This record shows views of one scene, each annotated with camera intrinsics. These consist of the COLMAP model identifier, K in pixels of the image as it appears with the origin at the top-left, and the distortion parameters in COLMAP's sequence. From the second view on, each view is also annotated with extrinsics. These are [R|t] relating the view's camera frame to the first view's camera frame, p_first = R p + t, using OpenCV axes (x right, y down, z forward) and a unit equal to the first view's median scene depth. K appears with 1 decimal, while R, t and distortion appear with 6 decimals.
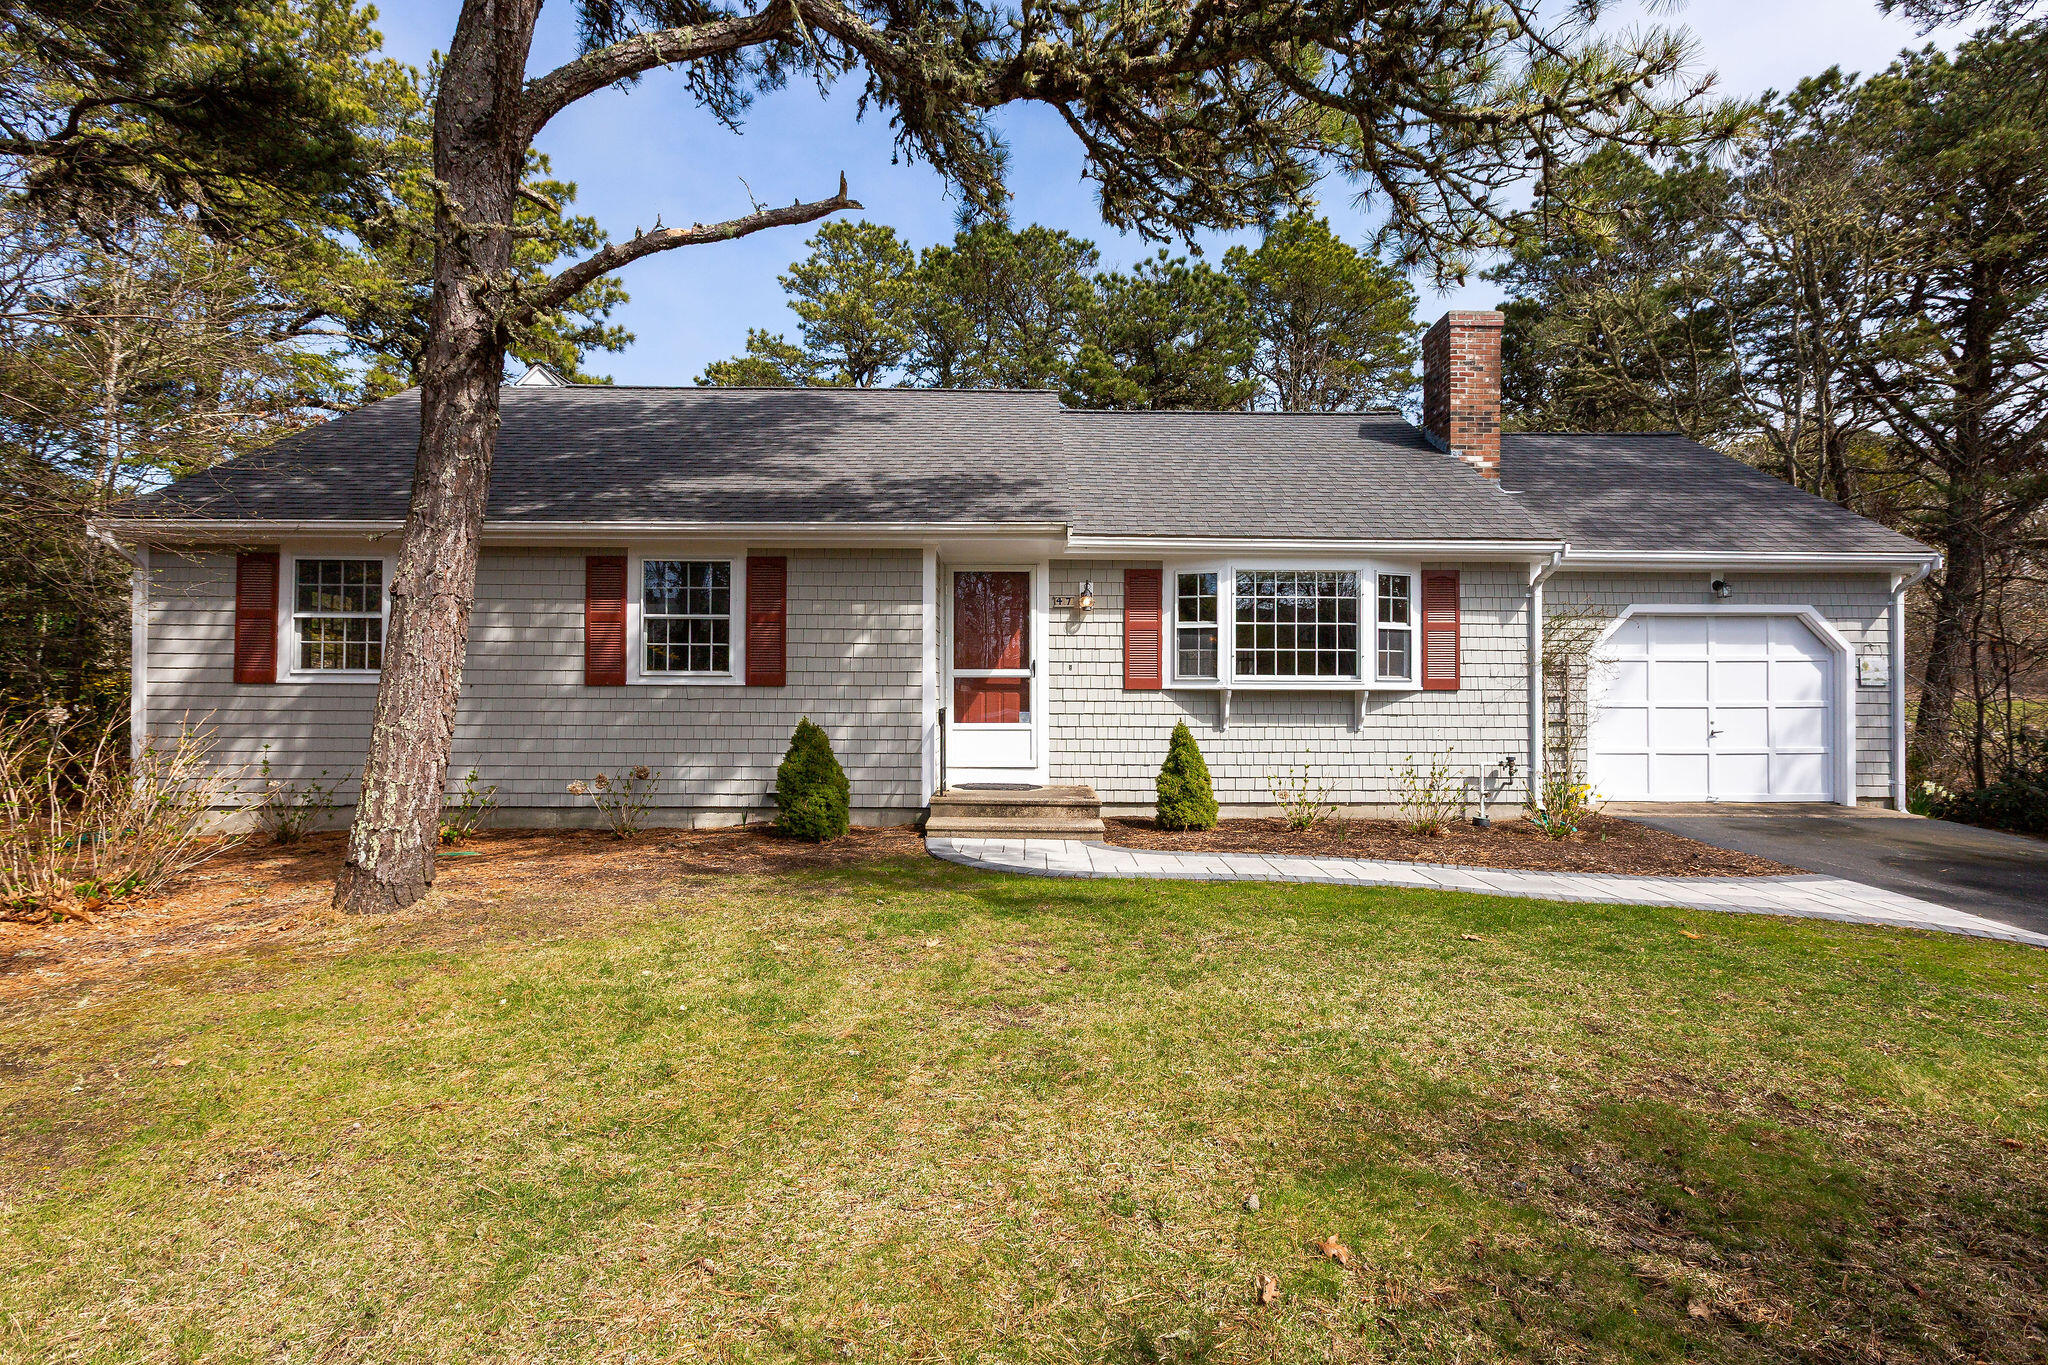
lens RADIAL K [[930.6, 0, 1031.2], [0, 930.6, 681.9], [0, 0, 1]] dist [0.004530, 0.001731]
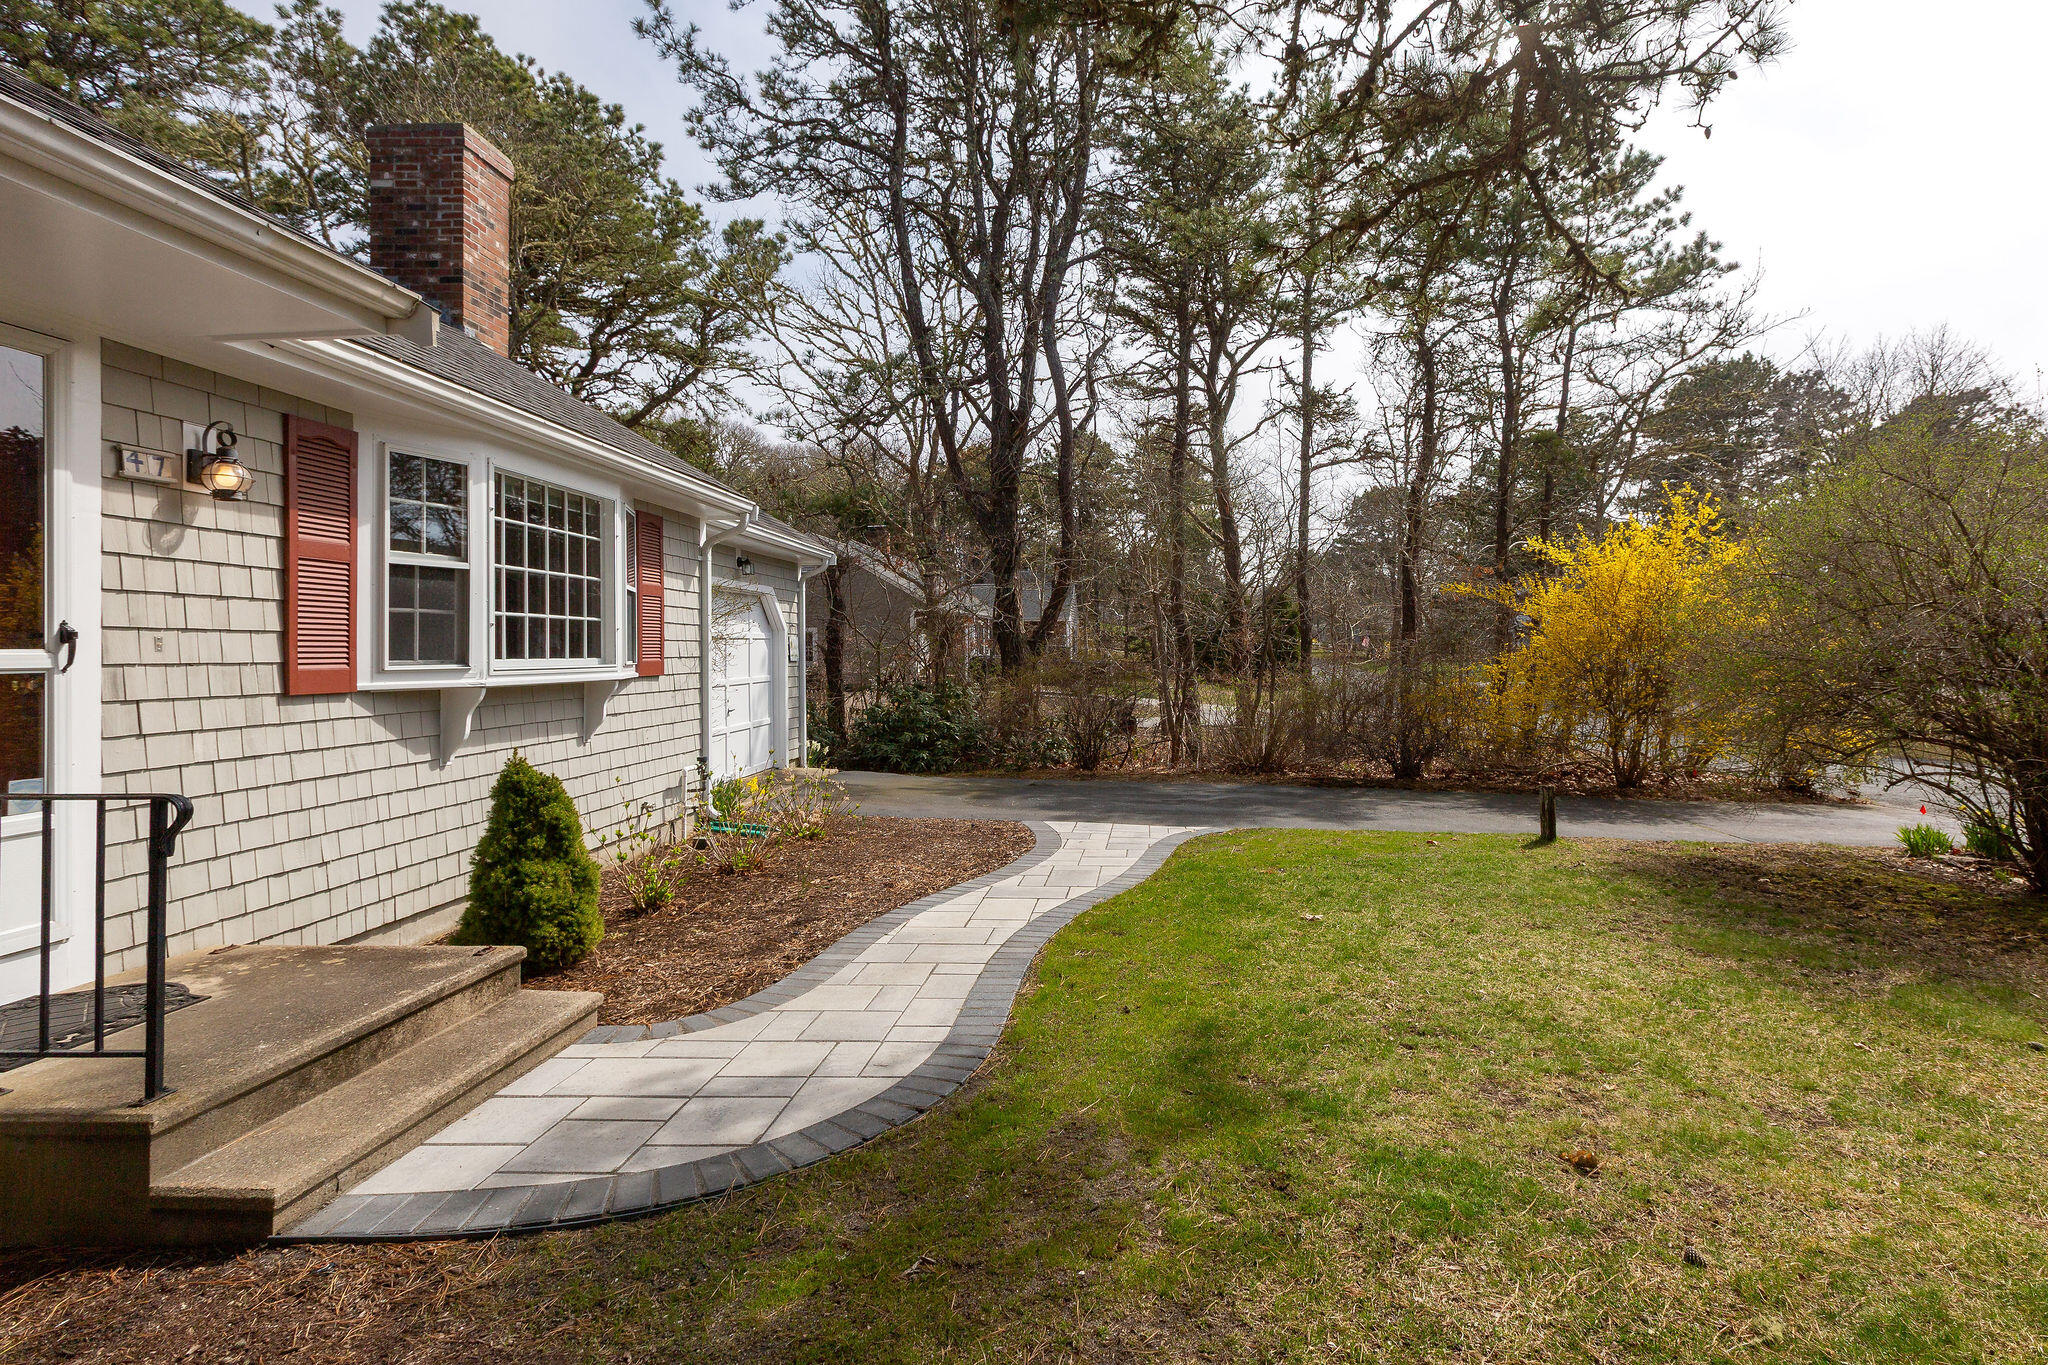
lens RADIAL K [[1014.9, 0, 1130.2], [0, 1014.9, 636.4], [0, 0, 1]] dist [-0.000682, -0.001180]
pose [[0.019092, 0.011367, 0.999753, -0.355331], [-0.007992, 0.999905, -0.011216, -0.017001], [-0.999786, -0.007776, 0.019181, 0.604837]]
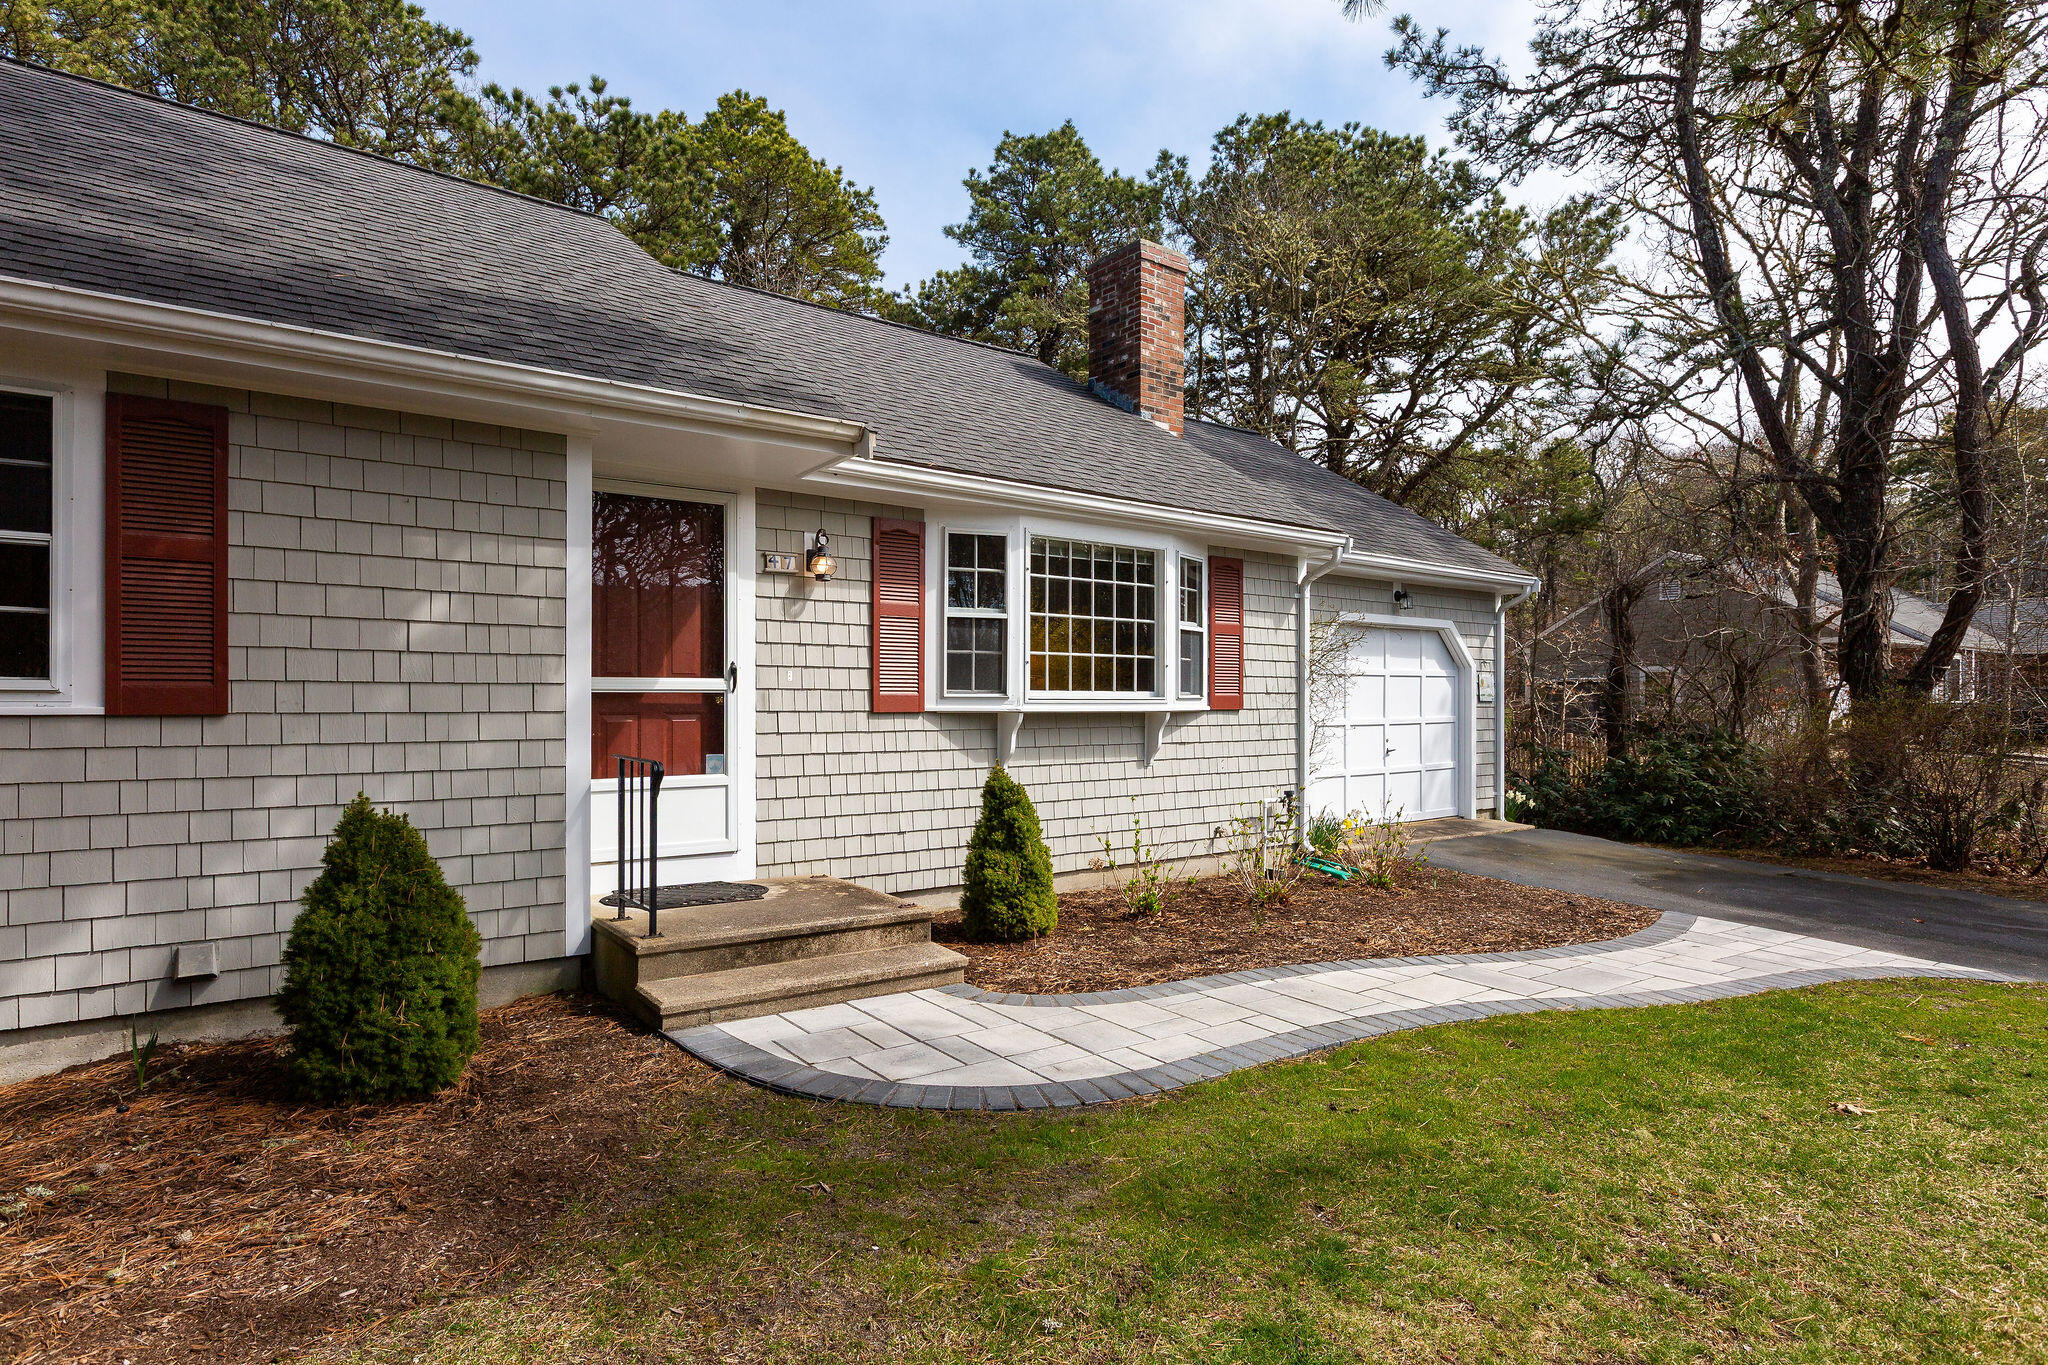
lens RADIAL K [[1077.2, 0, 998.6], [0, 1077.2, 693.2], [0, 0, 1]] dist [-0.001312, 0.002345]
pose [[0.812045, 0.002324, 0.583590, -0.246900], [-0.012399, 0.999835, 0.013273, -0.015141], [-0.583463, -0.018014, 0.811940, 0.373114]]
